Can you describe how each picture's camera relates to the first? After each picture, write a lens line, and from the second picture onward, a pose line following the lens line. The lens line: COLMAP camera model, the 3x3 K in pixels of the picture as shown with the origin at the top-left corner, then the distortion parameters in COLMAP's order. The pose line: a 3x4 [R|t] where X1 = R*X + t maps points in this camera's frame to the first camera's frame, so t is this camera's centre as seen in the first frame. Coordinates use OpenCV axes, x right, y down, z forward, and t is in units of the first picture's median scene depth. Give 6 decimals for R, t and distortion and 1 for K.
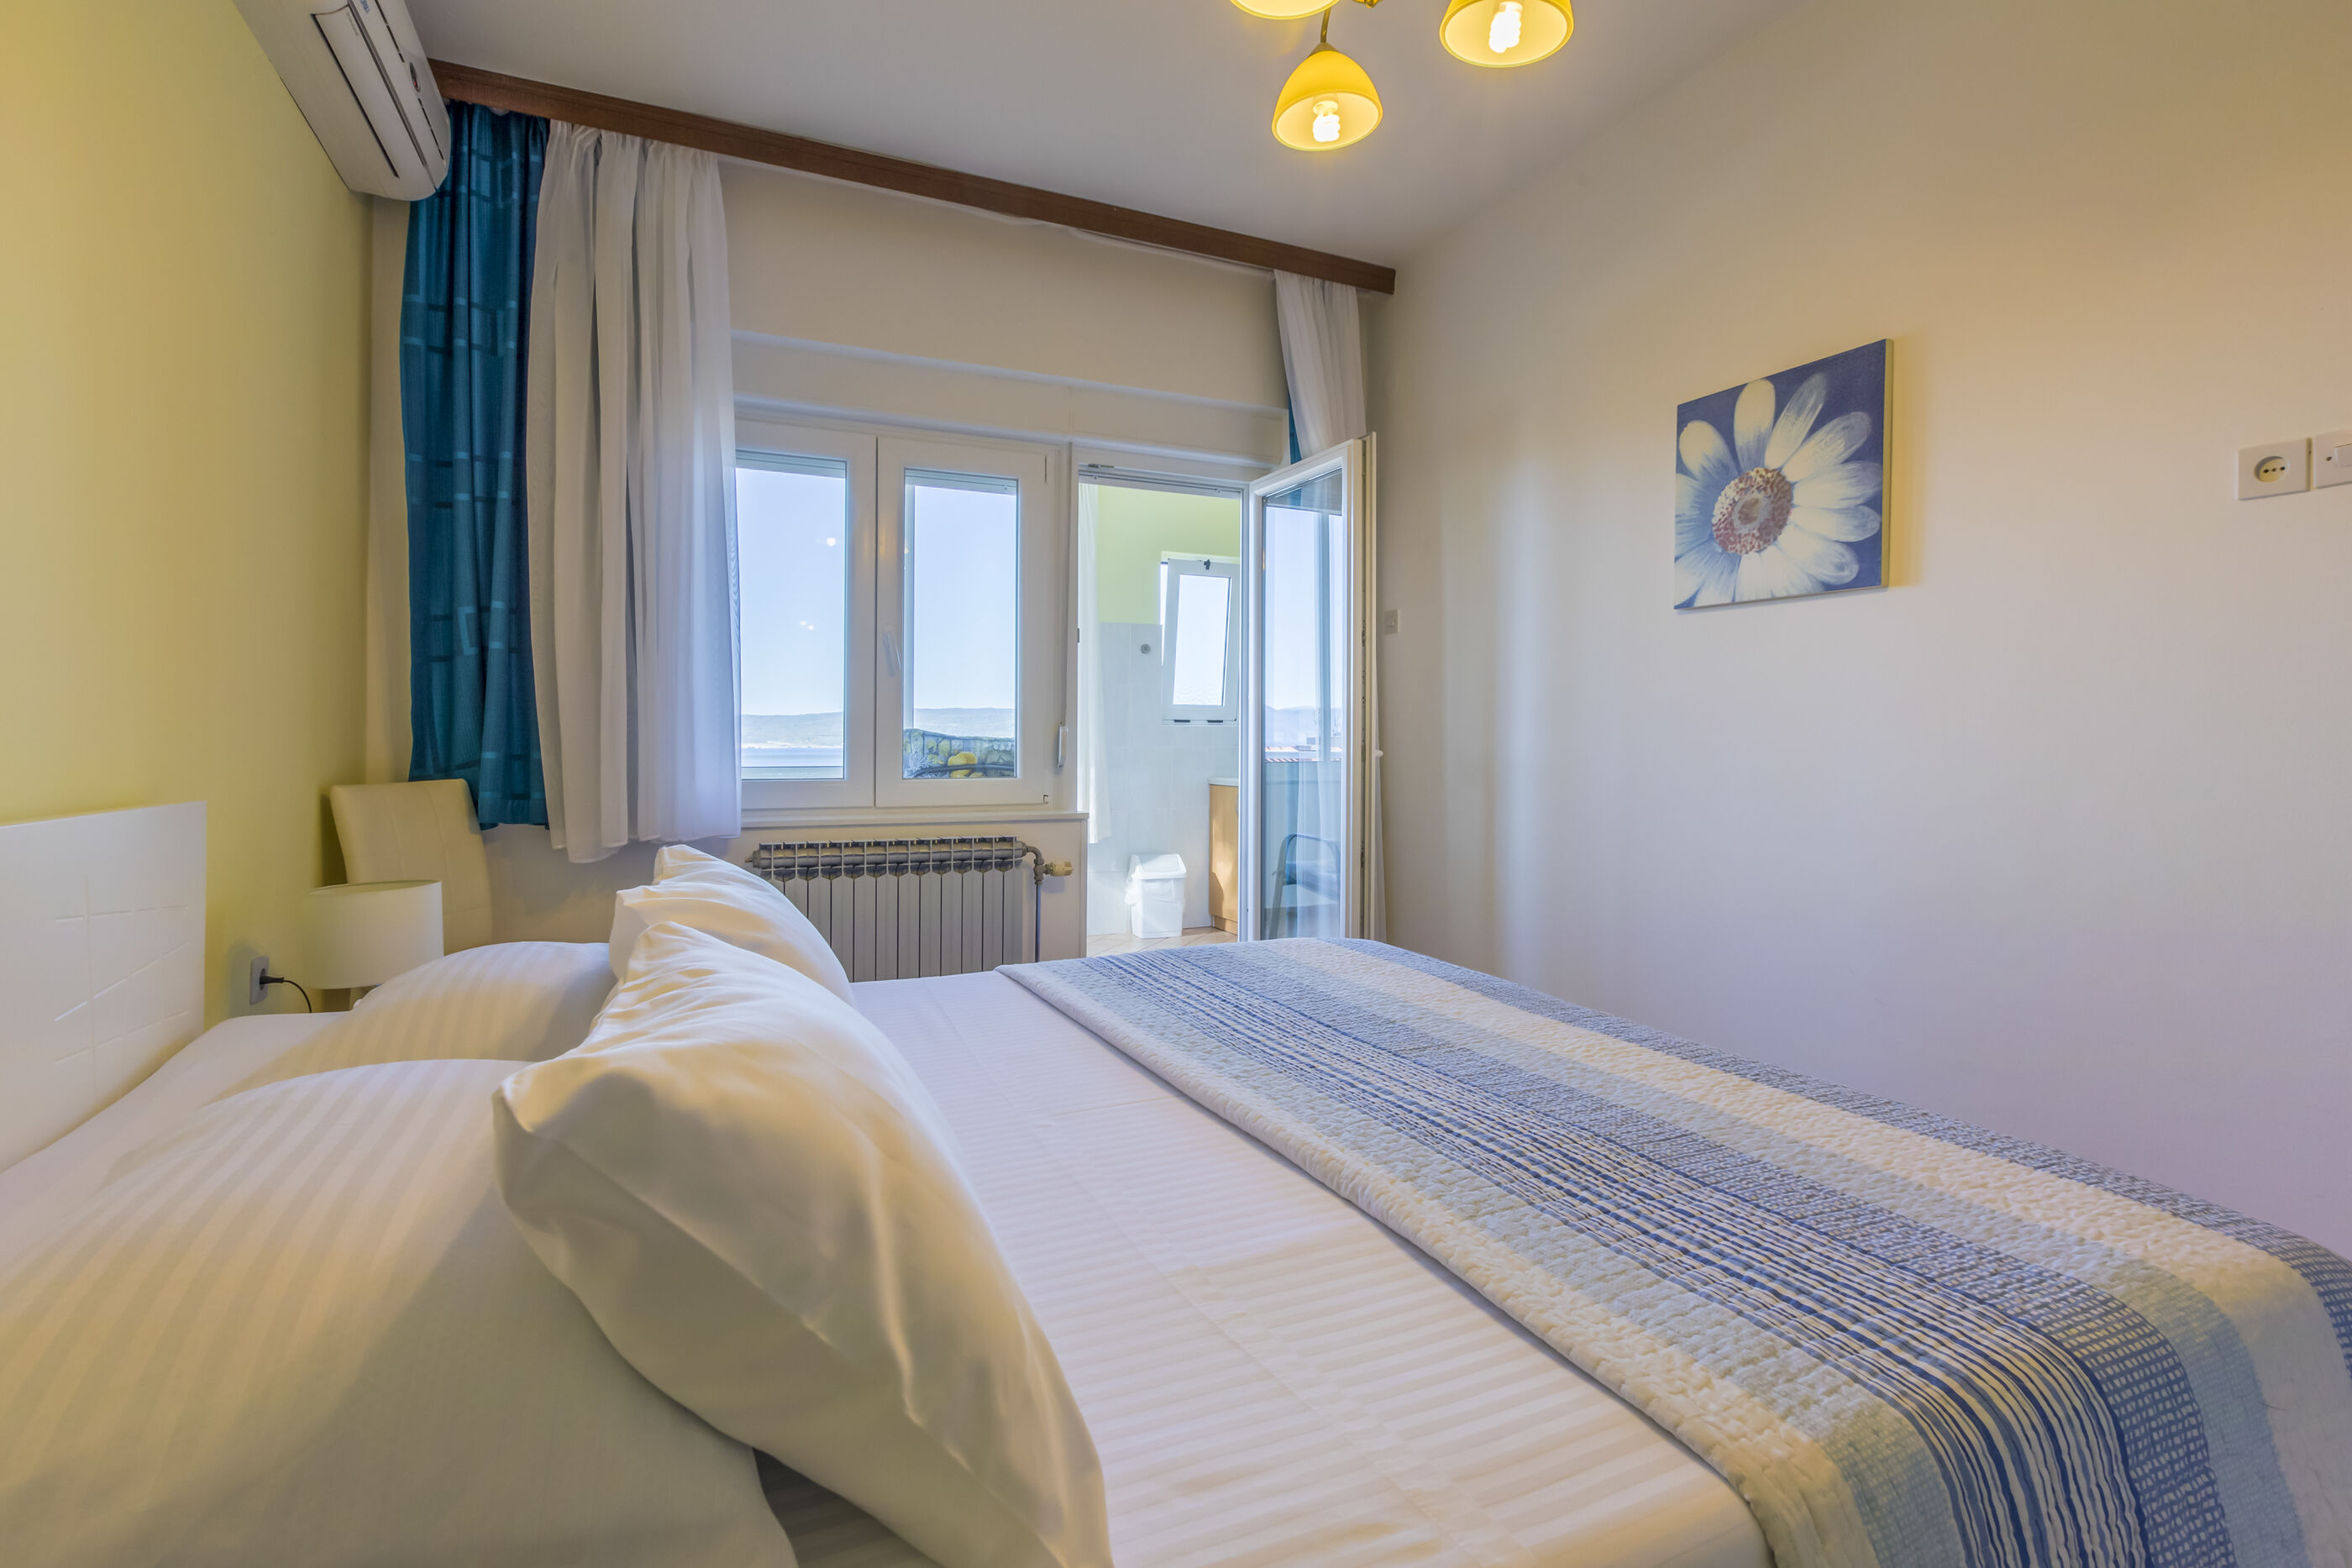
lens RADIAL K [[1074.0, 0, 1156.8], [0, 1074.0, 729.8], [0, 0, 1]] dist [0.004590, -0.000228]
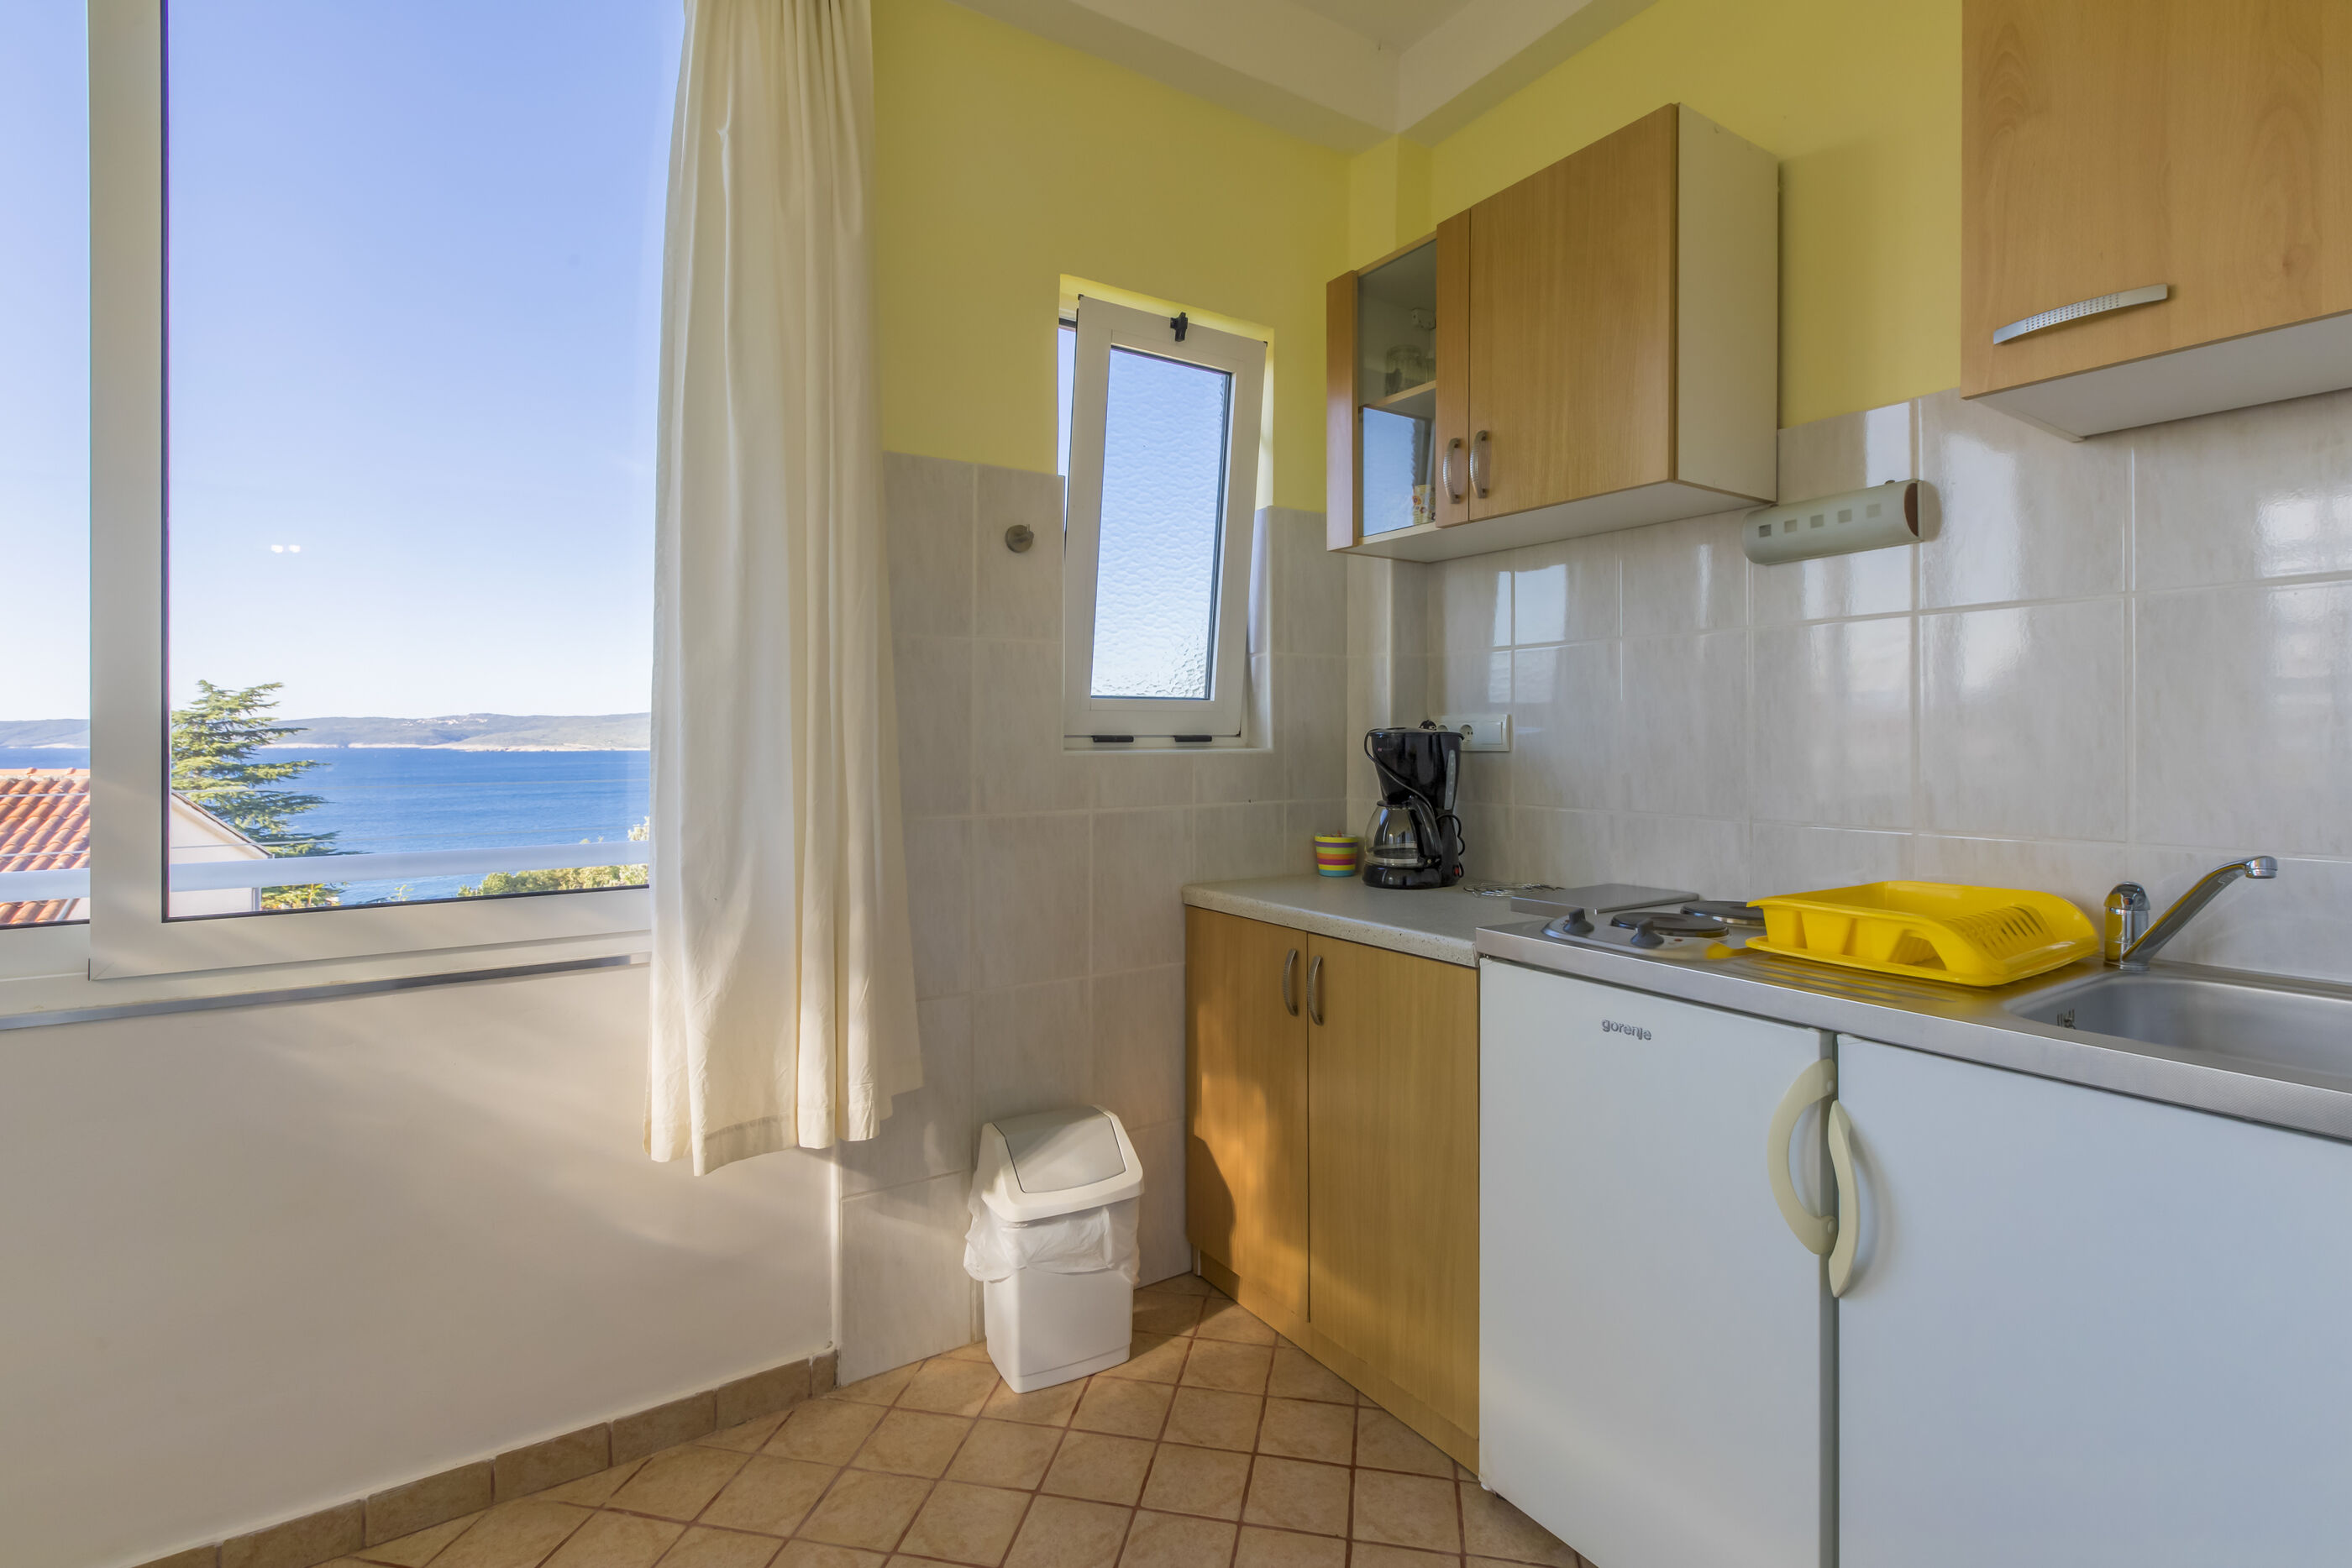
lens RADIAL K [[1074.0, 0, 1138.1], [0, 1074.0, 737.4], [0, 0, 1]] dist [0.004590, -0.000228]
pose [[0.989264, 0.000655, 0.146139, -0.024191], [-0.001524, 0.999982, 0.005841, -0.011315], [-0.146132, -0.006001, 0.989247, 0.637844]]
